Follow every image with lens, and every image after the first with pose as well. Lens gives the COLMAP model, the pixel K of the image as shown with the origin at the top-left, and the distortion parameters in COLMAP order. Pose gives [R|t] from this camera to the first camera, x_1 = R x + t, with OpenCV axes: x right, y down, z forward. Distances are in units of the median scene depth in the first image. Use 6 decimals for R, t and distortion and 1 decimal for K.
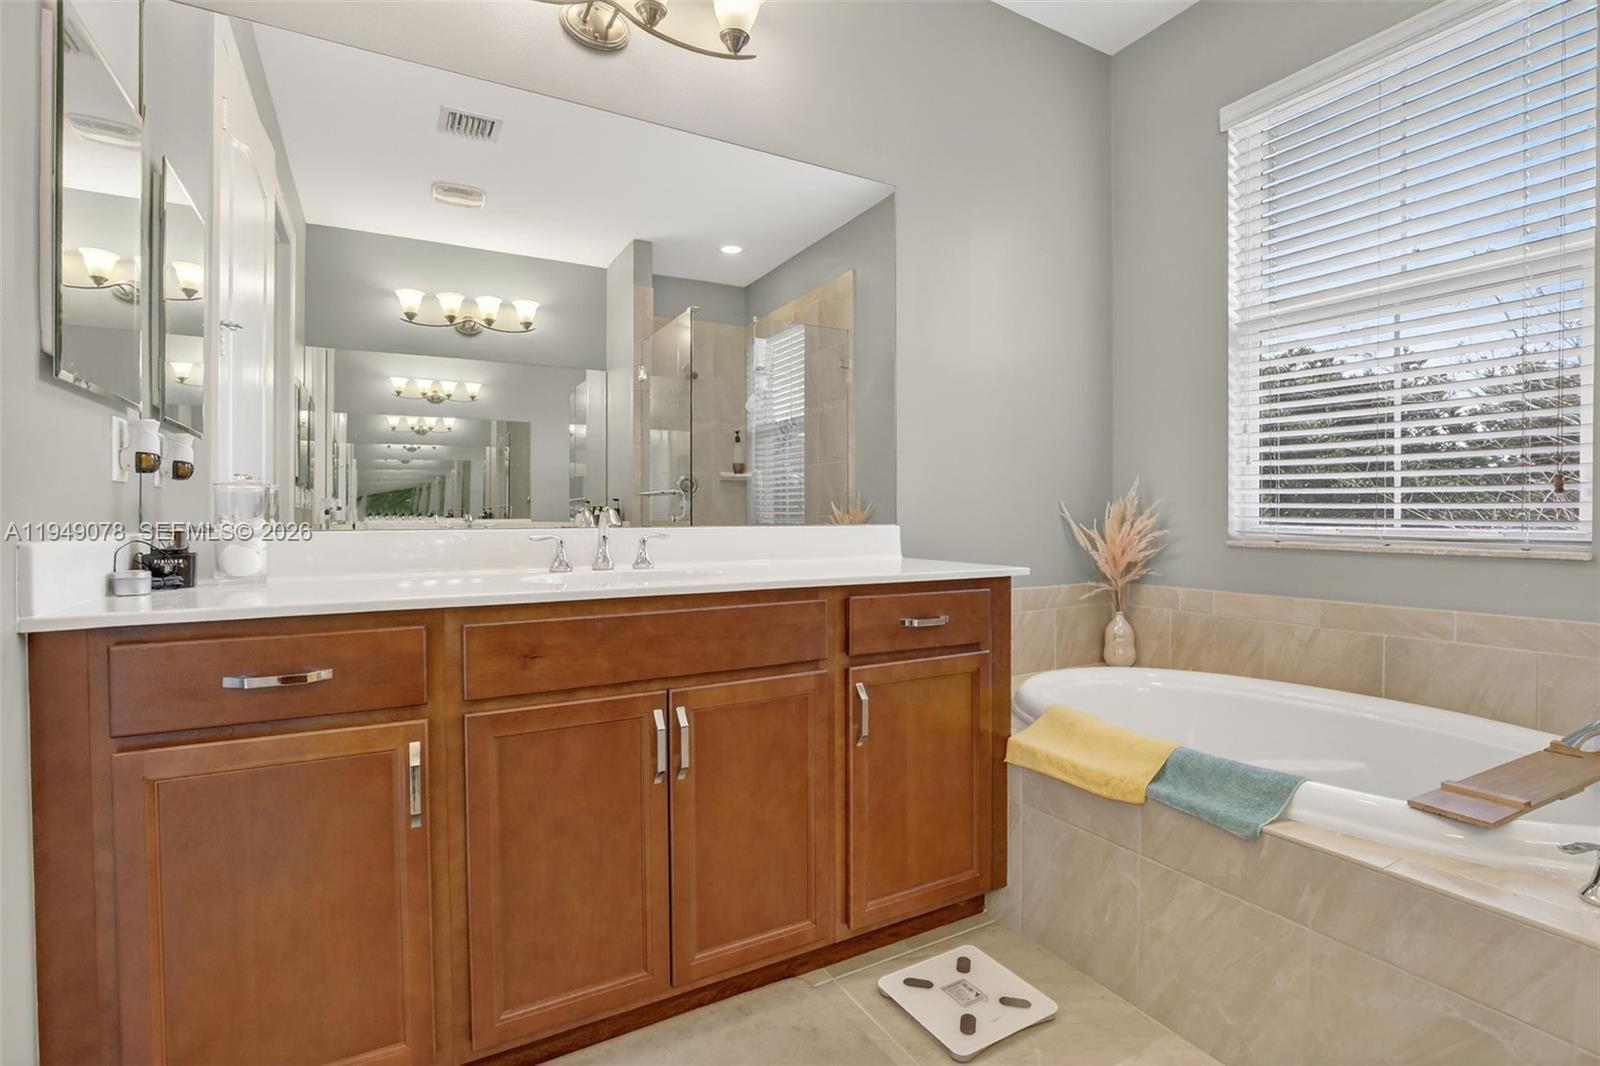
lens RADIAL K [[747.2, 0, 811.5], [0, 747.2, 511.9], [0, 0, 1]] dist [-0.031194, 0.001091]
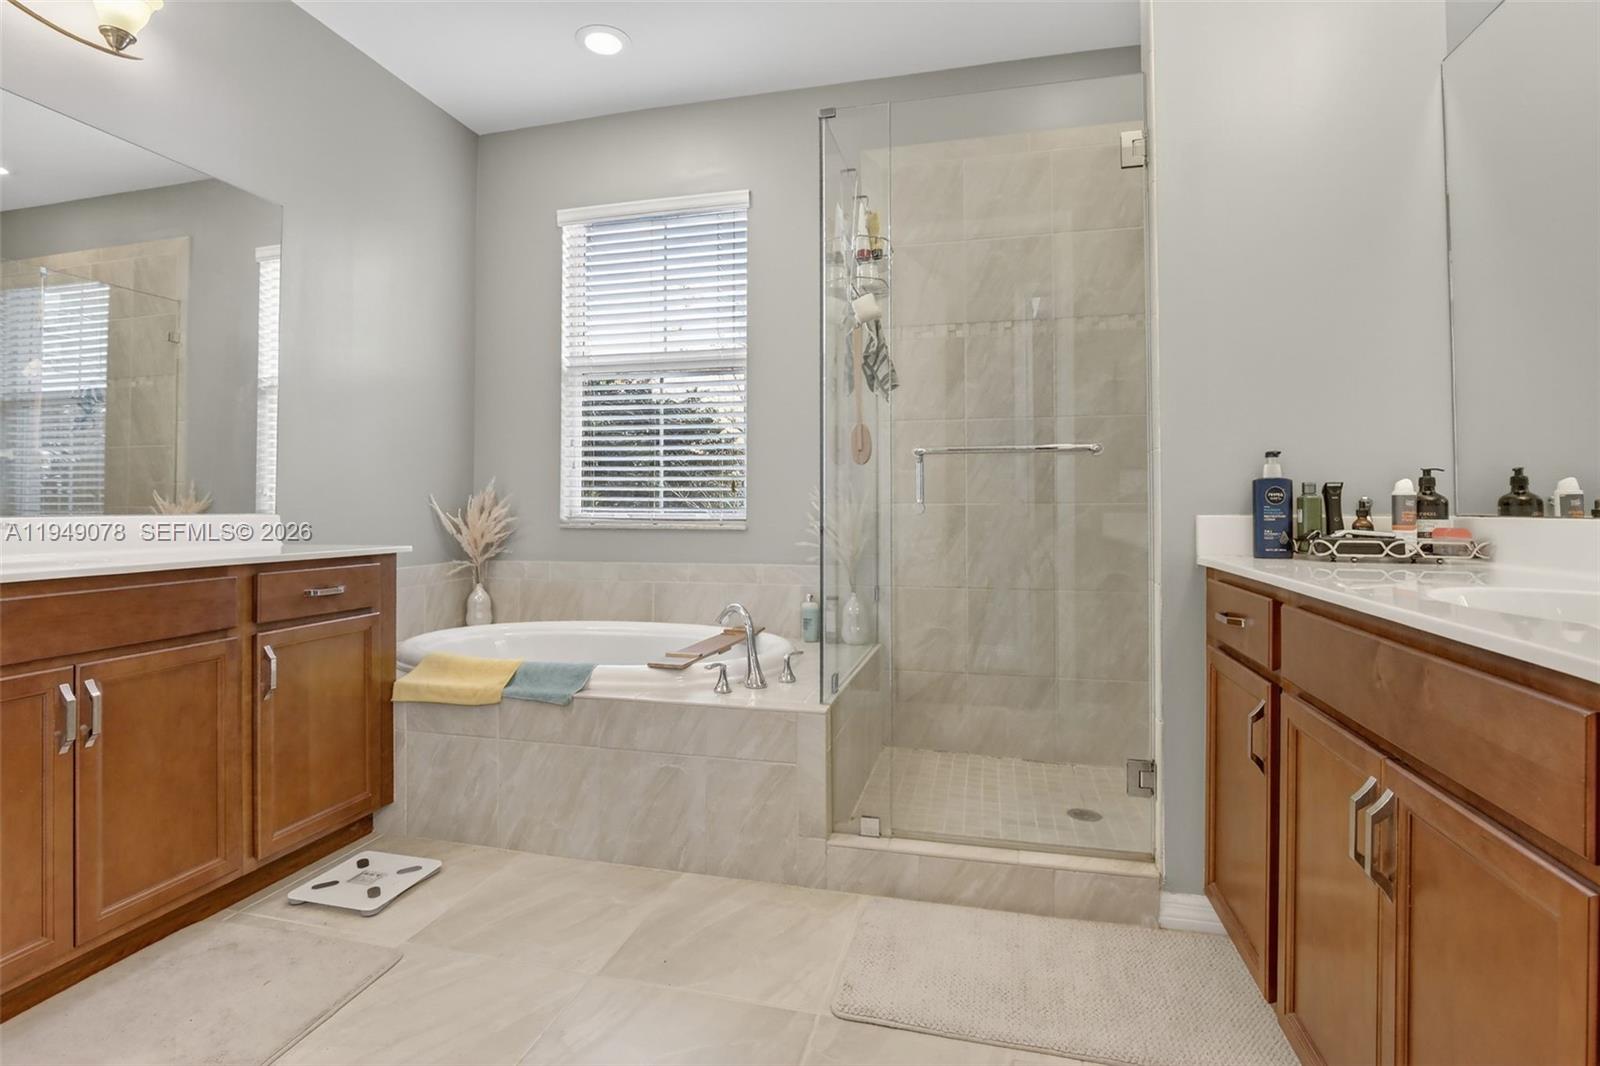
lens RADIAL K [[747.2, 0, 811.5], [0, 747.2, 511.9], [0, 0, 1]] dist [-0.031194, 0.001091]
pose [[0.682897, -0.006103, 0.730489, -0.177060], [-0.003135, 0.999931, 0.011285, -0.001130], [-0.730508, -0.009996, 0.682831, -0.396690]]
